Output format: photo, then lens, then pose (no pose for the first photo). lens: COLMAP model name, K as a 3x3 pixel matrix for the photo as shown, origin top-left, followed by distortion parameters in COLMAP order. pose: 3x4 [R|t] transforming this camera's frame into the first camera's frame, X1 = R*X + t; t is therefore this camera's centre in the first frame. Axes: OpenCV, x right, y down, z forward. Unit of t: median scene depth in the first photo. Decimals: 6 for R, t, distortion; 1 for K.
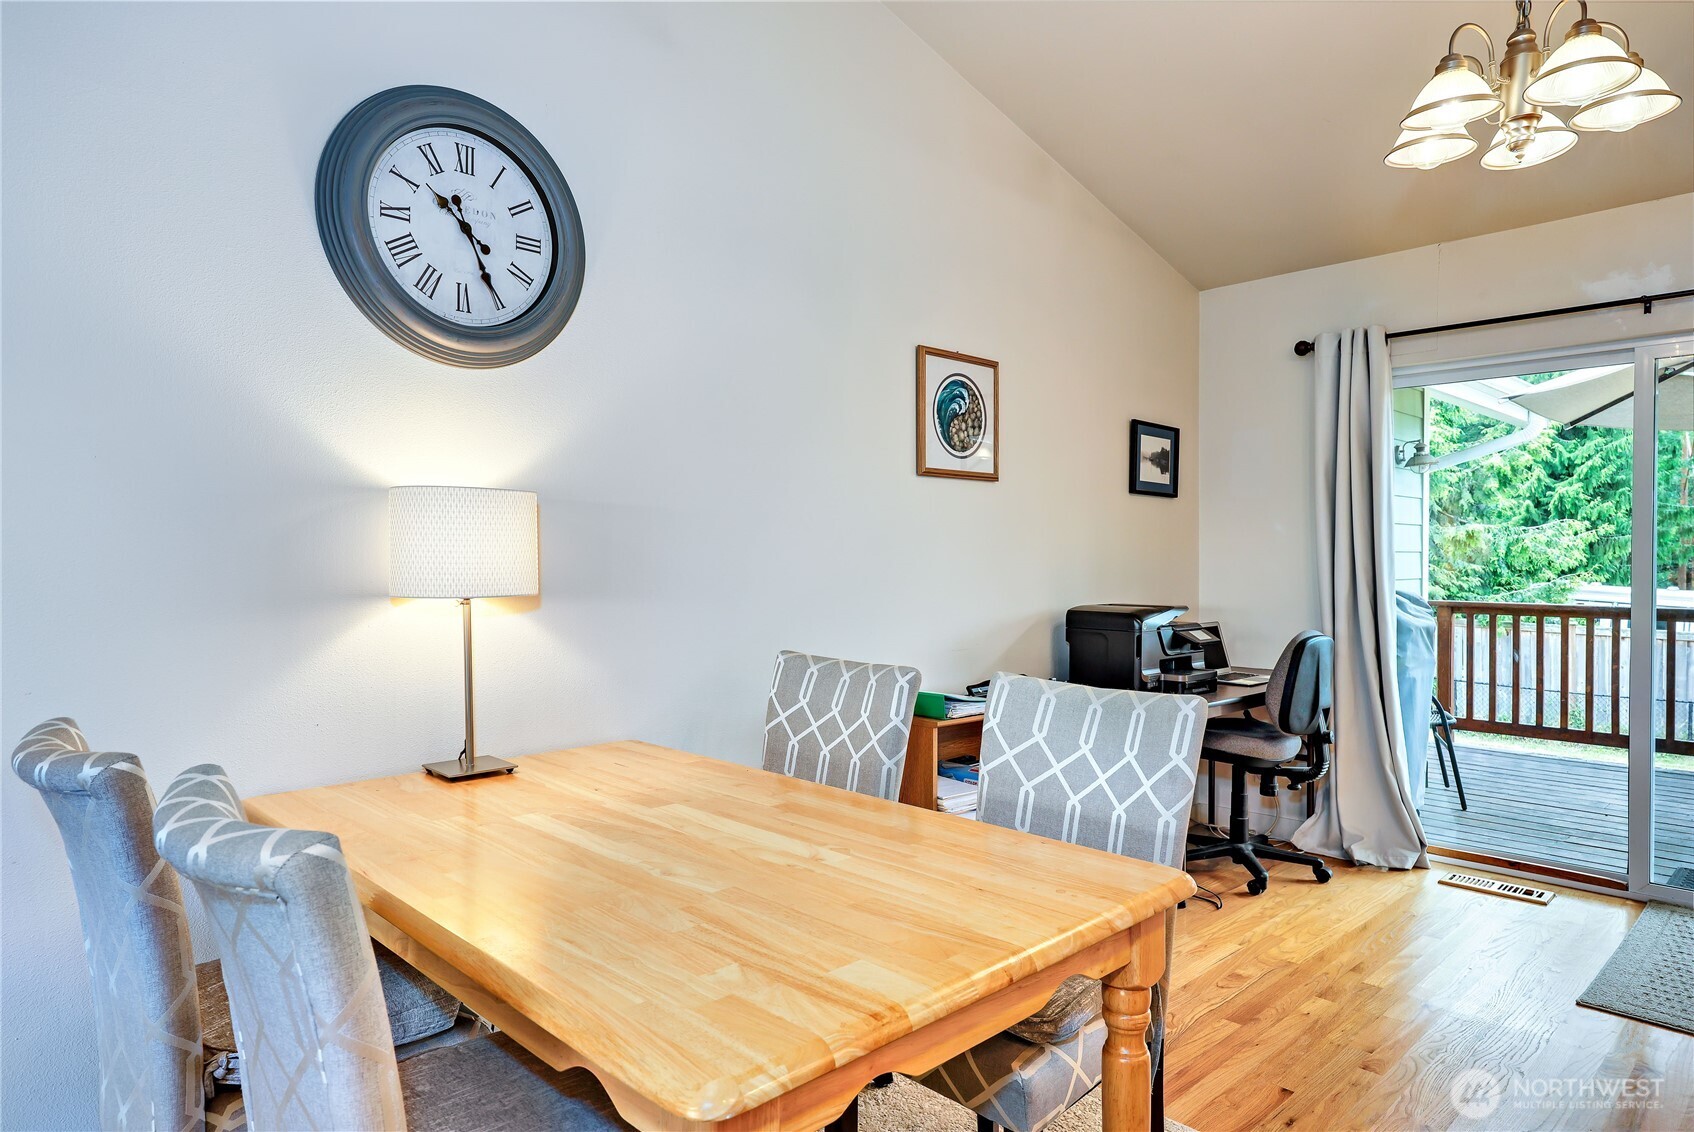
lens RADIAL K [[1014.5, 0, 846.7], [0, 1014.5, 581.9], [0, 0, 1]] dist [0.004069, -0.000184]
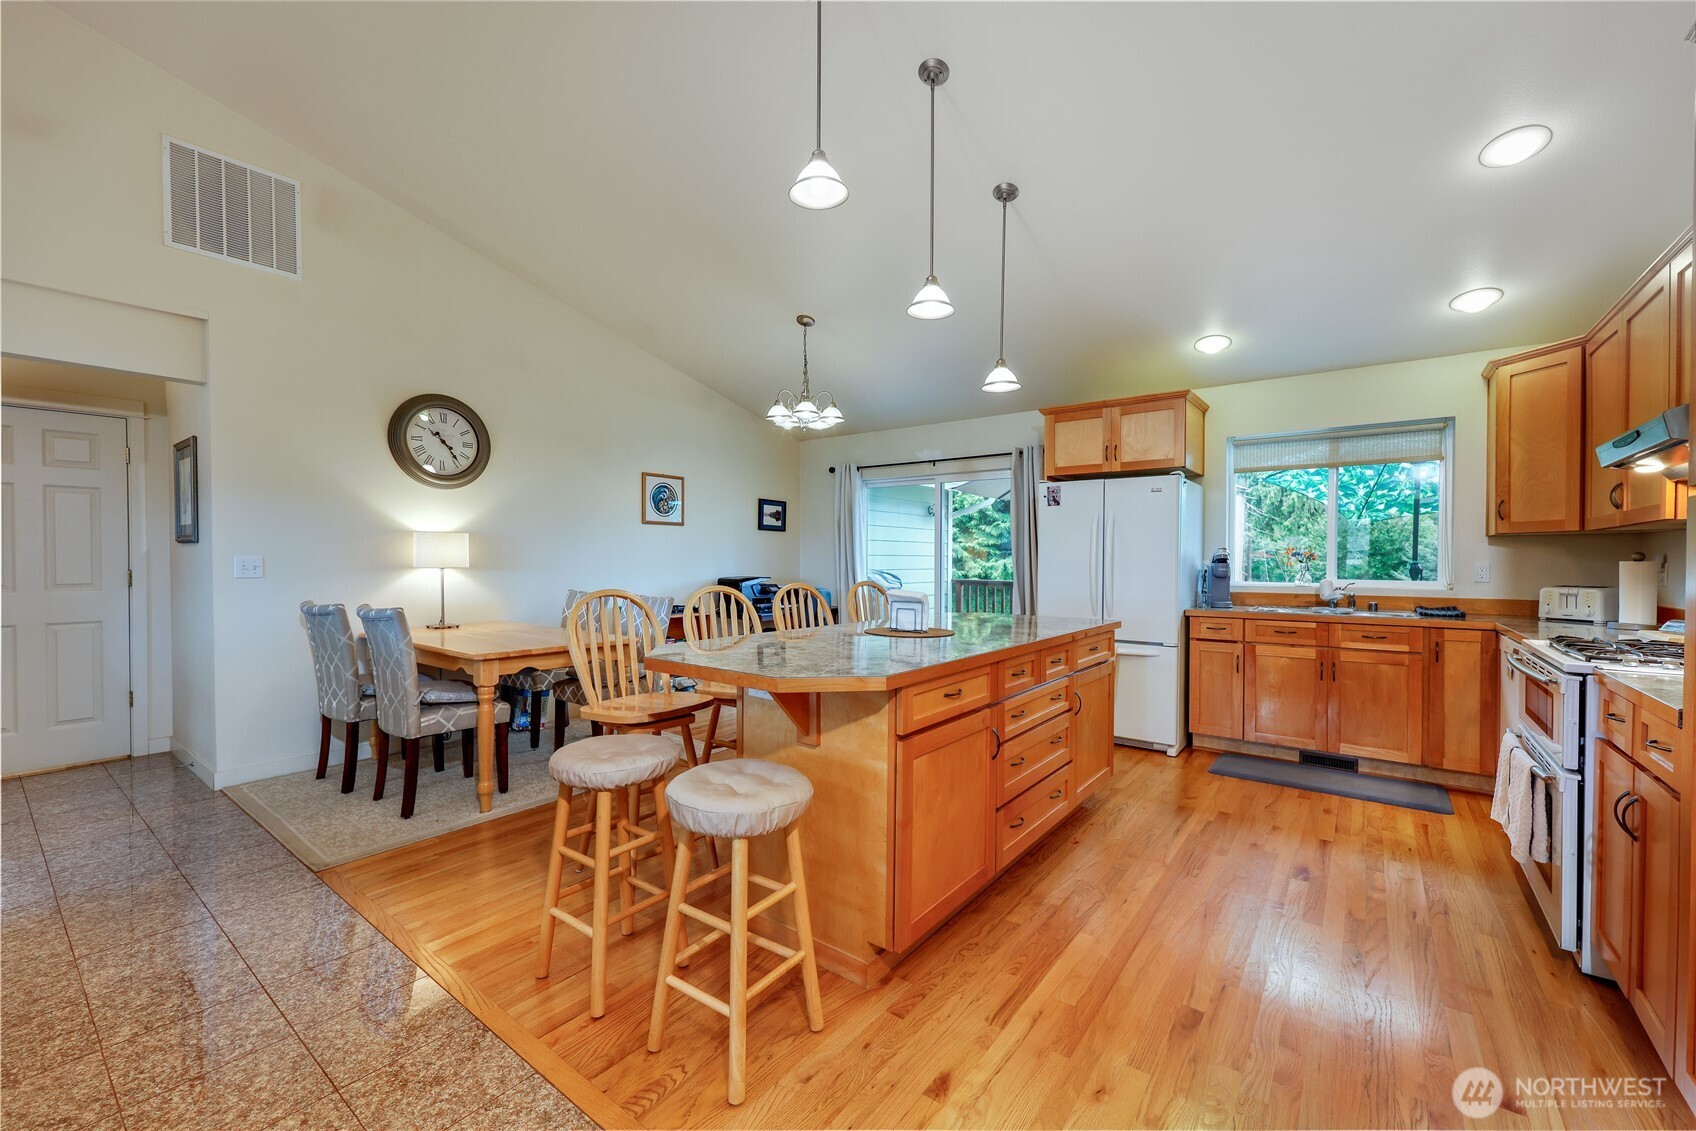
lens RADIAL K [[675.8, 0, 854.3], [0, 675.8, 570.2], [0, 0, 1]] dist [0.000224, 0.000064]
pose [[0.987699, 0.004980, 0.156287, 0.323234], [-0.004005, 0.999970, -0.006558, 0.018691], [-0.156315, 0.005851, 0.987690, -0.726056]]
